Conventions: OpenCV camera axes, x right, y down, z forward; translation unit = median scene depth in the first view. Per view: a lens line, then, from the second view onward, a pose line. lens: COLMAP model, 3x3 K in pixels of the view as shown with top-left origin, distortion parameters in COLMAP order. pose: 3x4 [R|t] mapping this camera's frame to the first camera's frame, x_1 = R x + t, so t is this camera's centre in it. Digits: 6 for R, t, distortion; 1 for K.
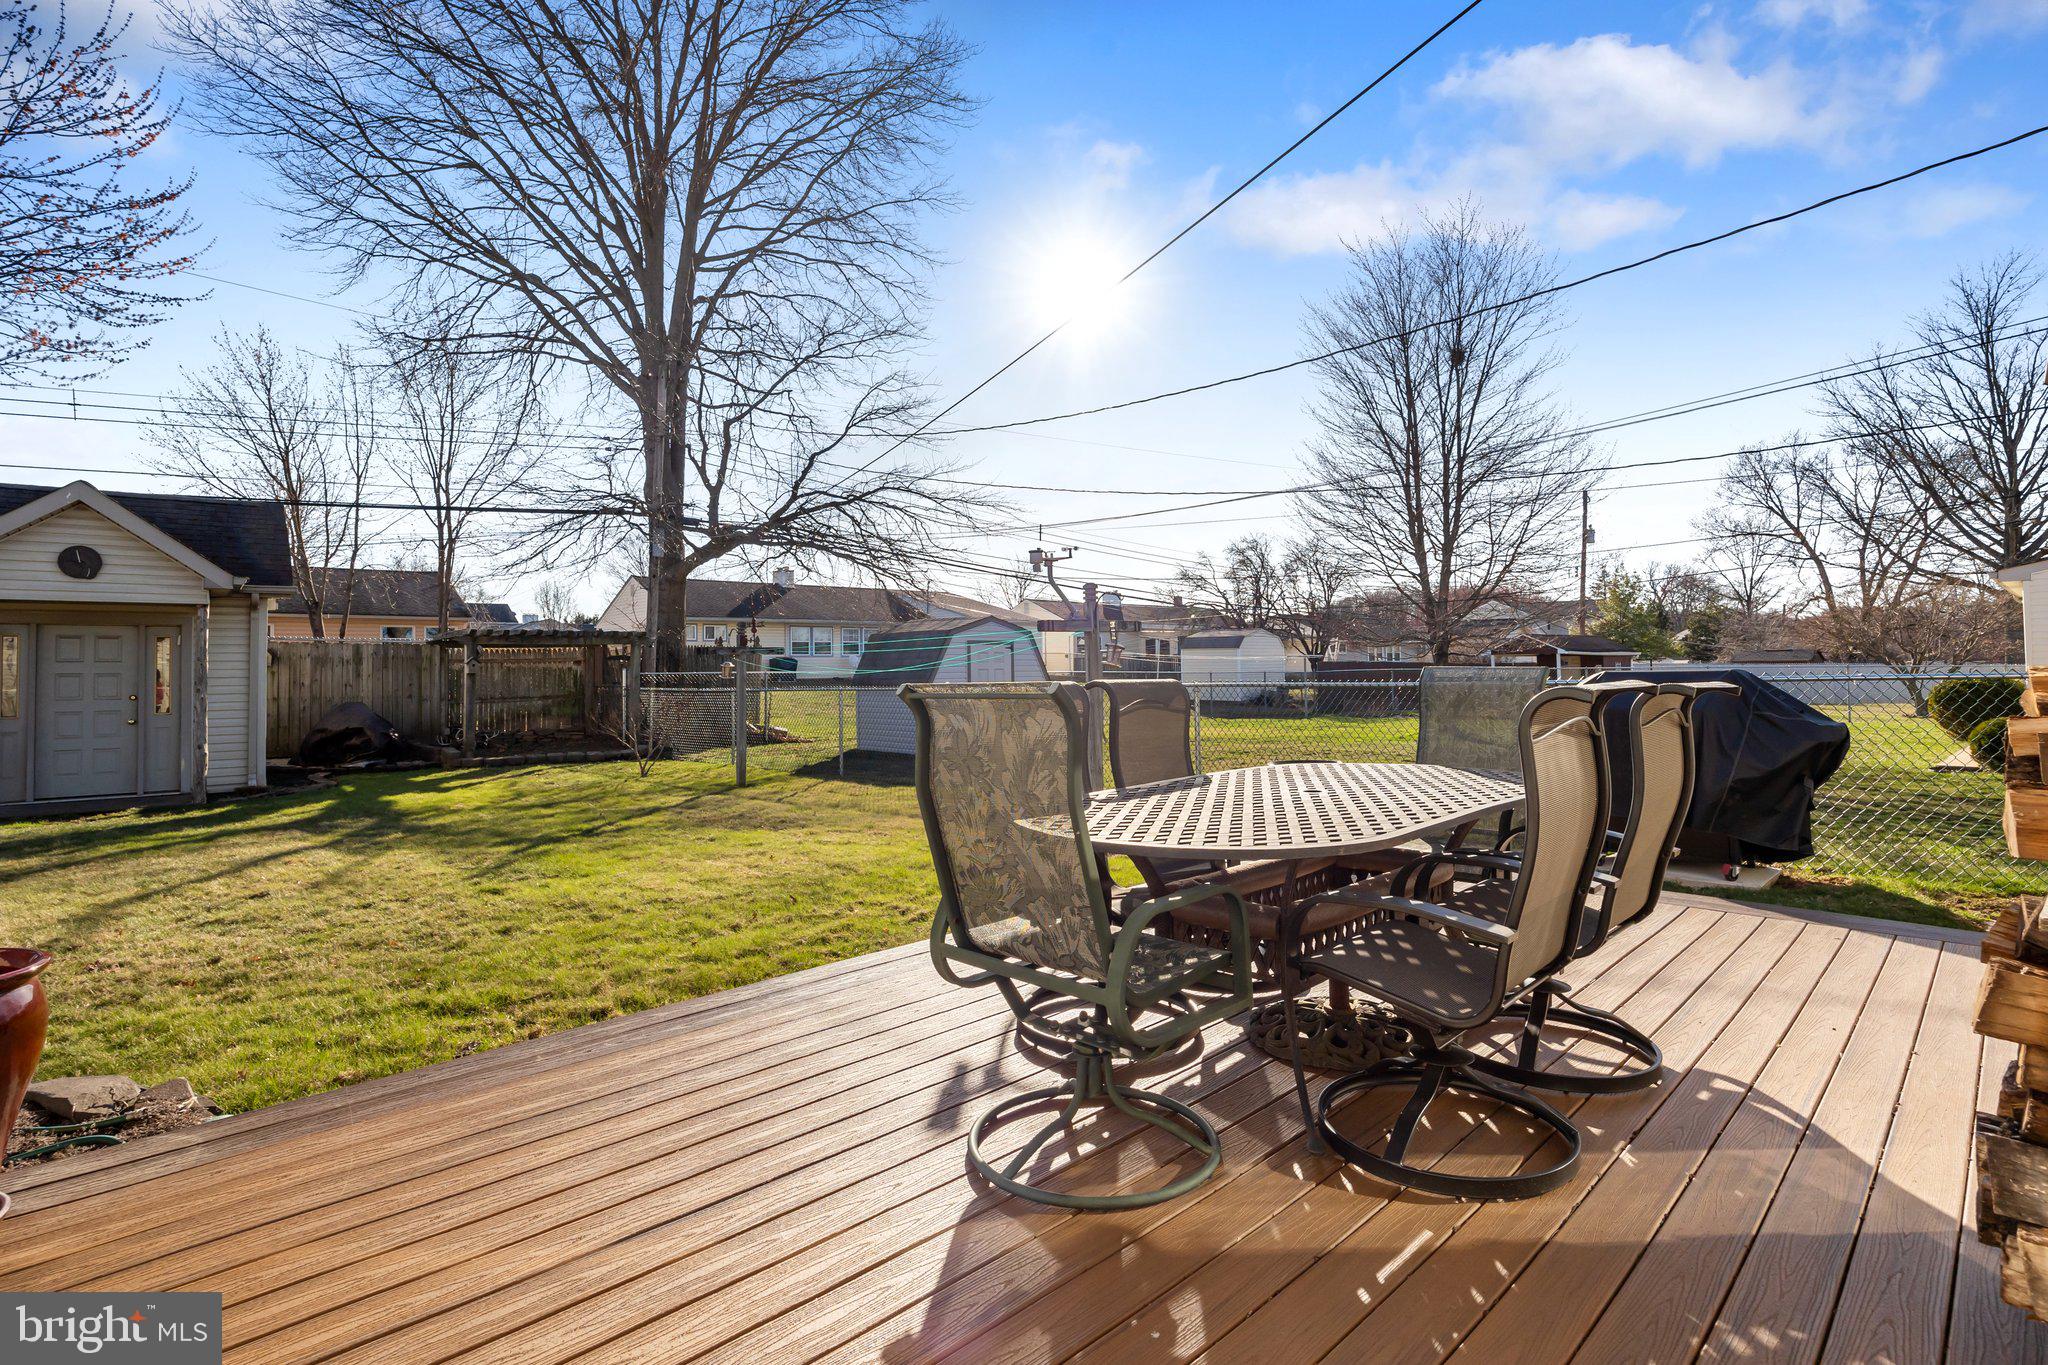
lens RADIAL K [[980.3, 0, 1024.0], [0, 980.3, 682.5], [0, 0, 1]] dist [0.004677, 0.001035]
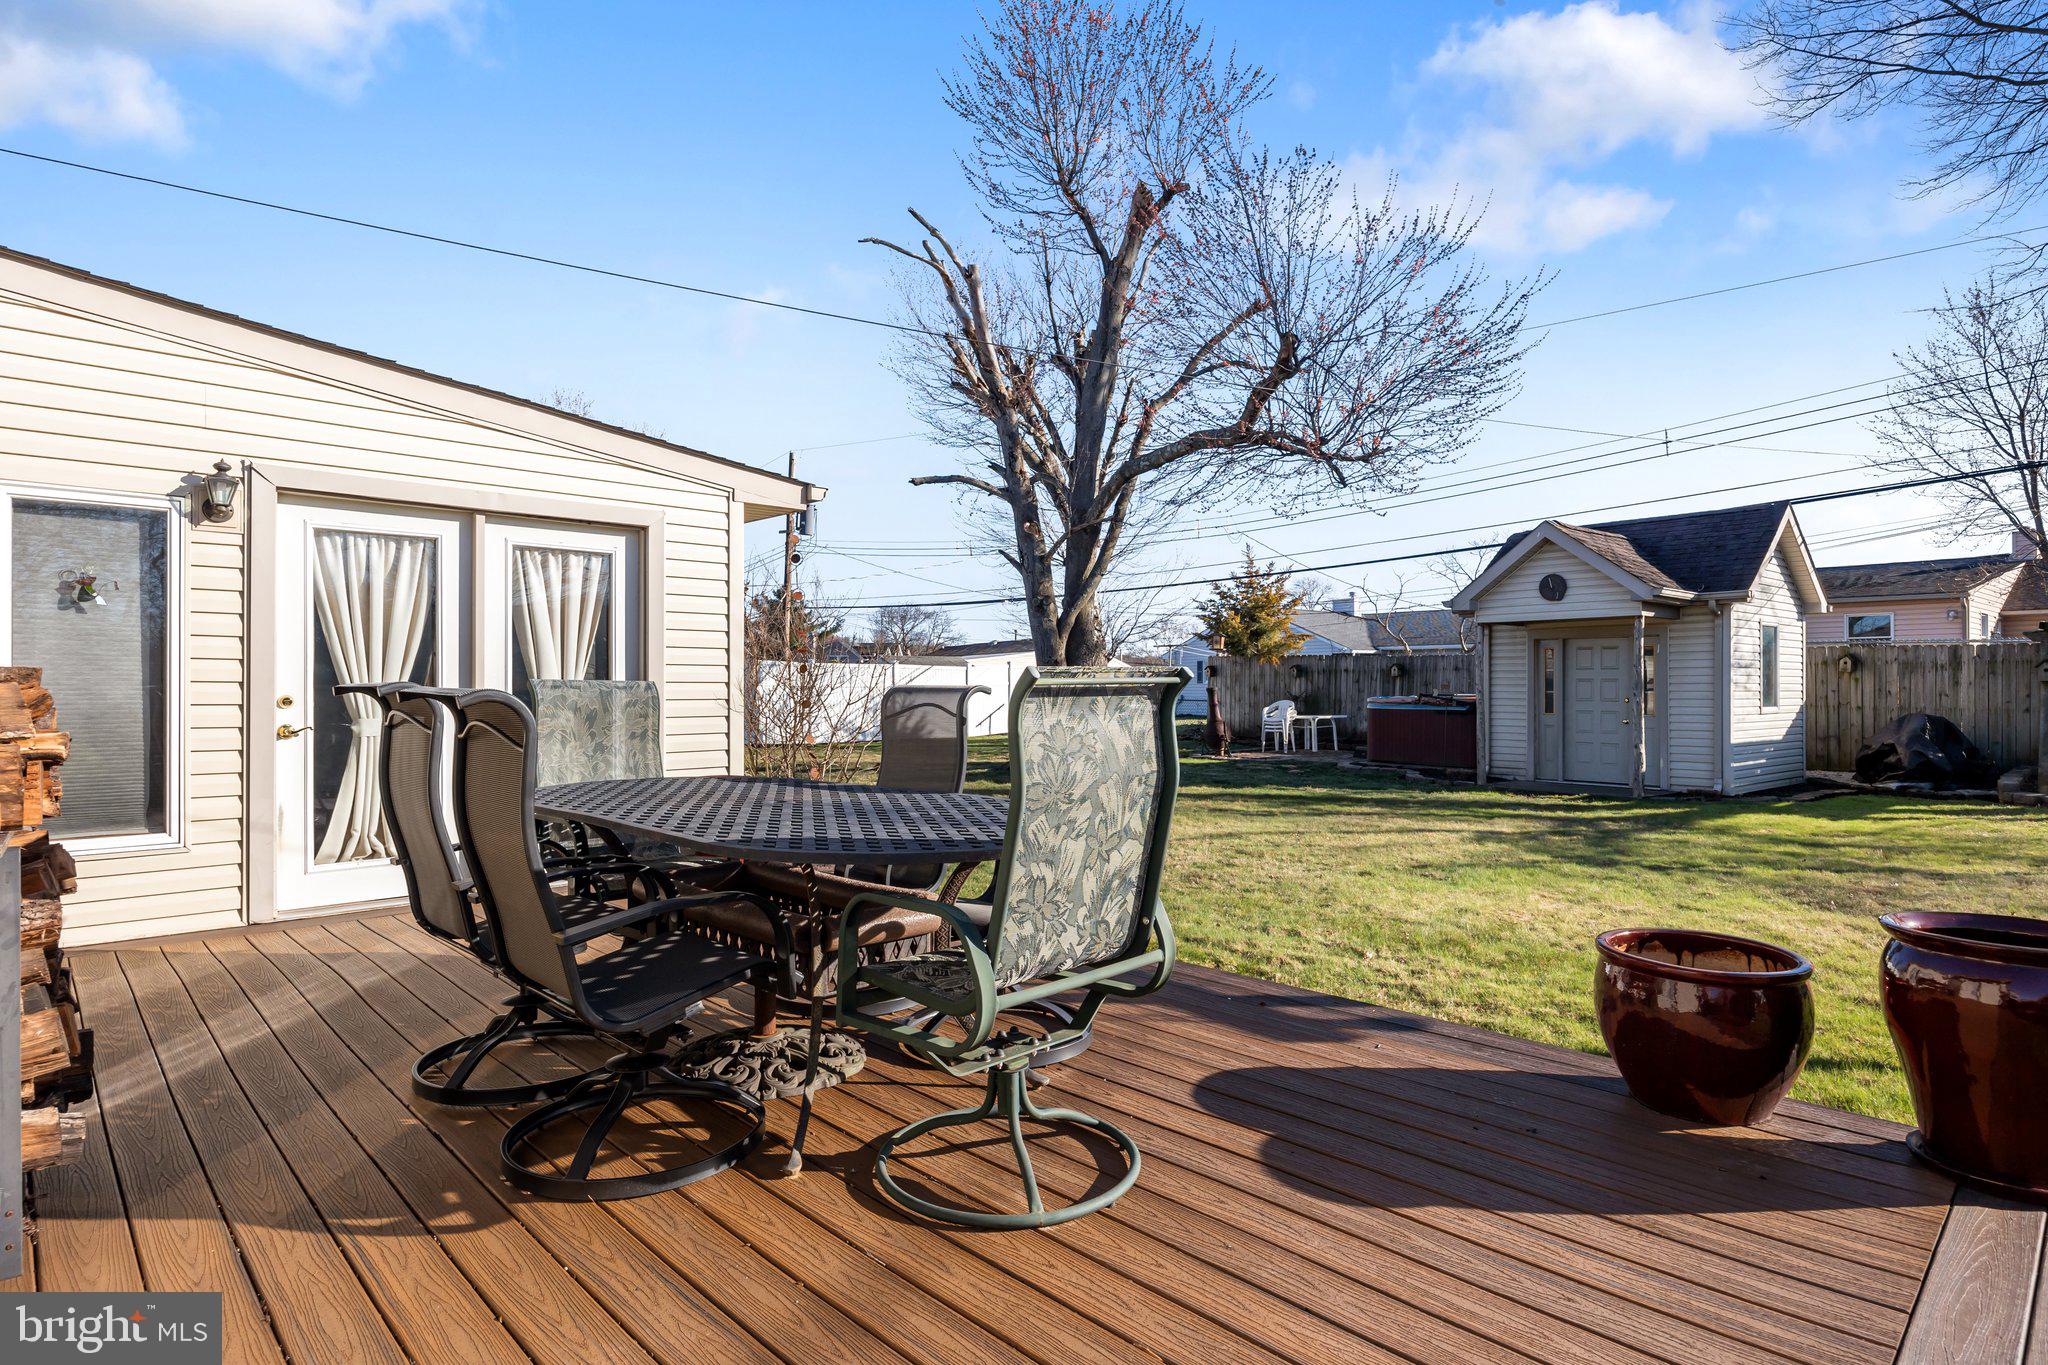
lens RADIAL K [[1076.4, 0, 1024.0], [0, 1076.4, 682.5], [0, 0, 1]] dist [-0.001068, -0.001709]
pose [[-0.013463, 0.004207, -0.999901, 0.381279], [-0.013643, 0.999897, 0.004391, -0.001448], [0.999816, 0.013700, -0.013405, 0.360625]]
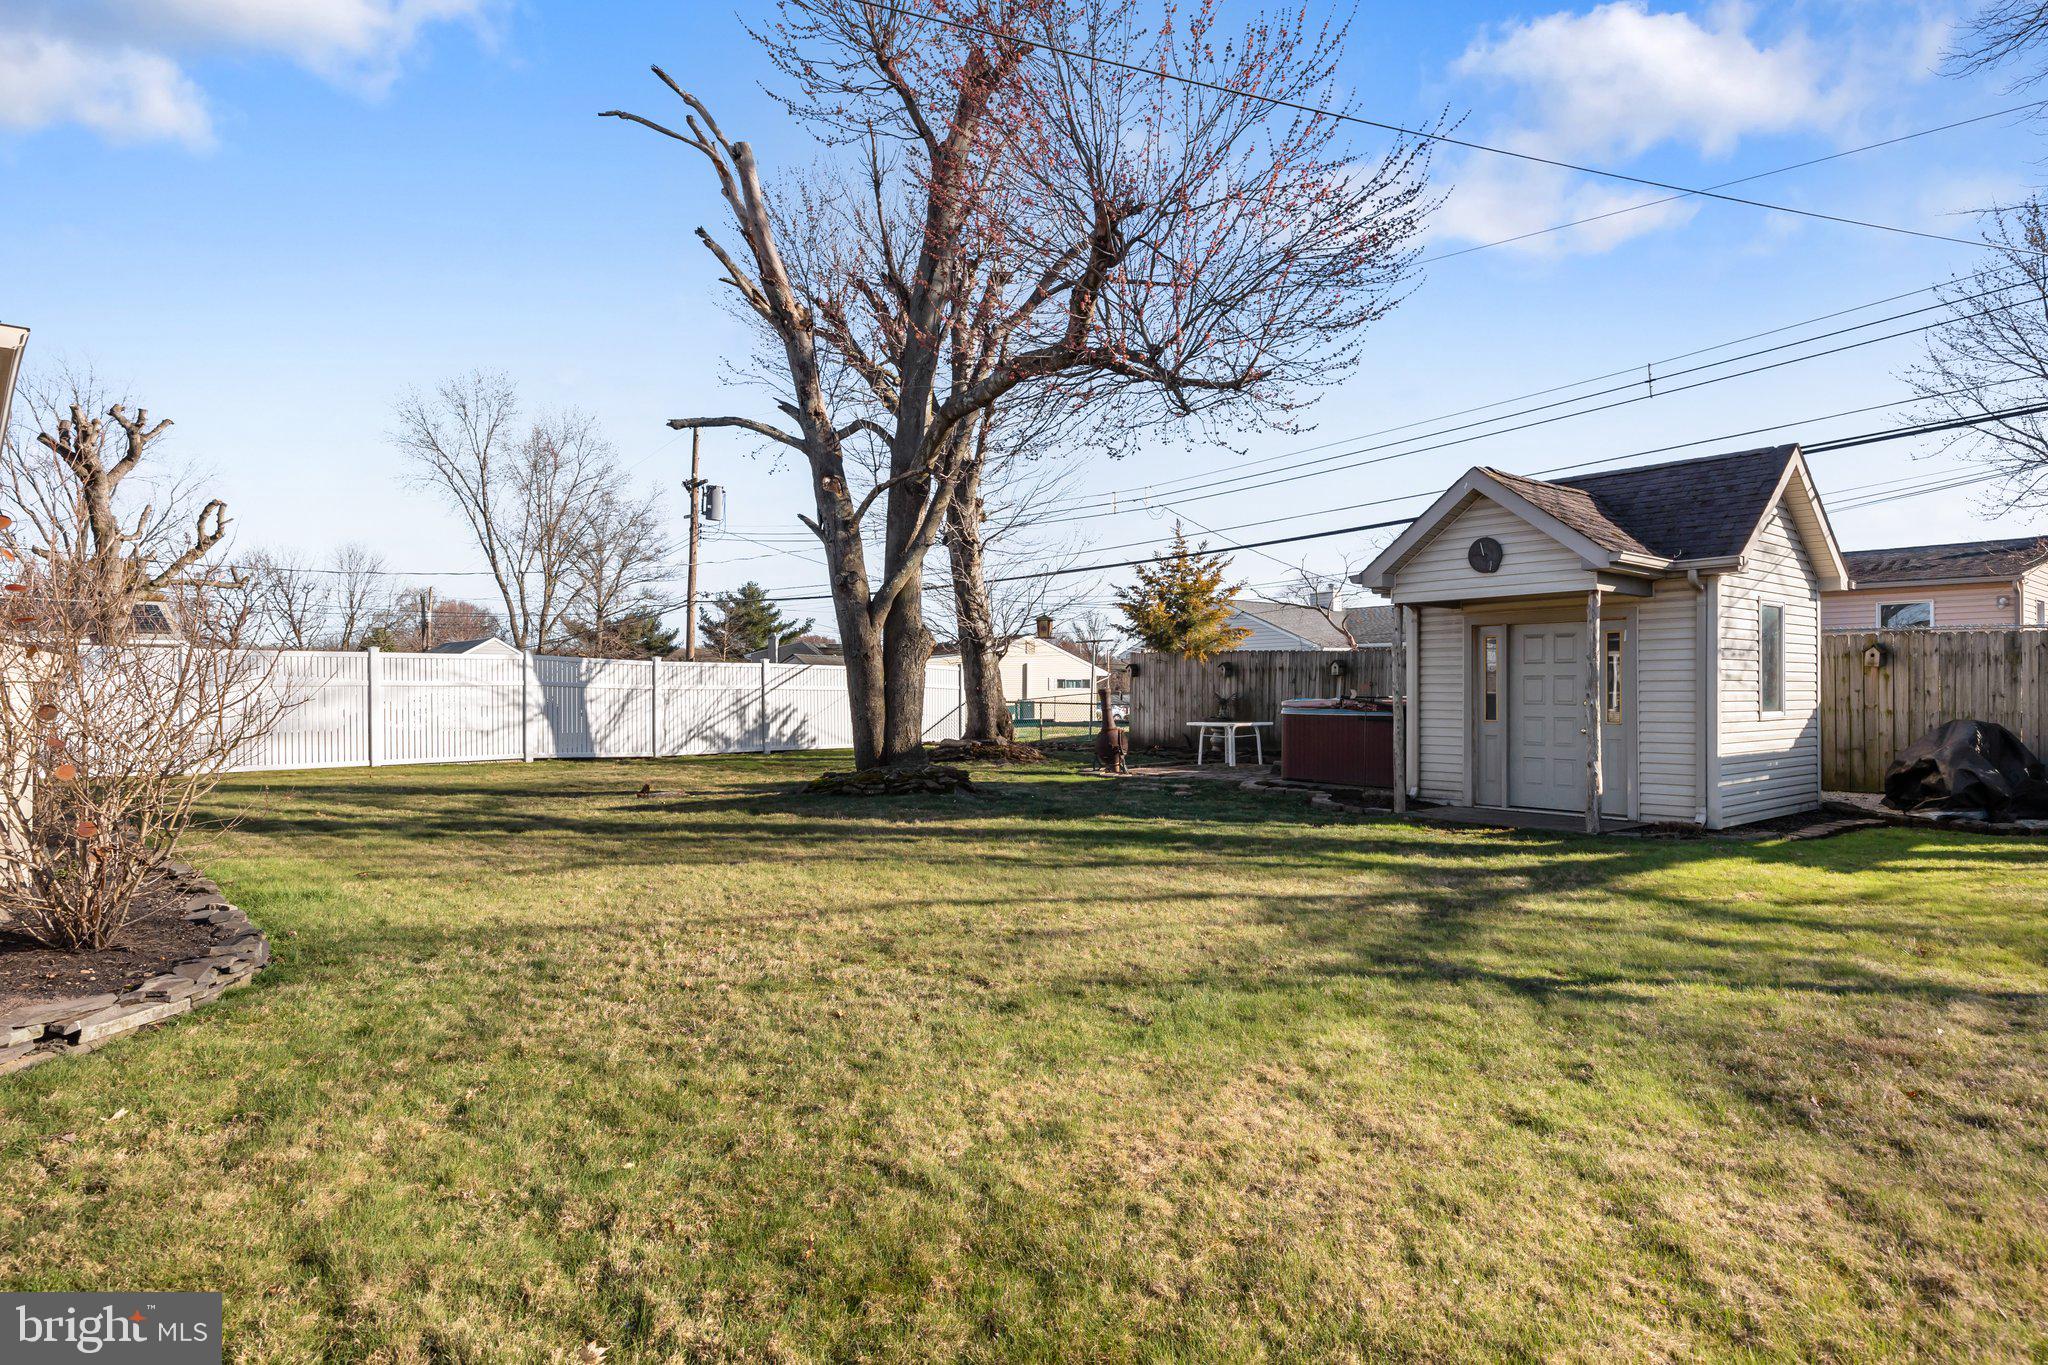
lens RADIAL K [[1129.5, 0, 1015.0], [0, 1129.5, 688.6], [0, 0, 1]] dist [-0.001369, -0.001315]
pose [[-0.016380, 0.006489, -0.999845, 0.114353], [-0.011995, 0.999906, 0.006686, 0.001872], [0.999794, 0.012102, -0.016301, 0.569898]]
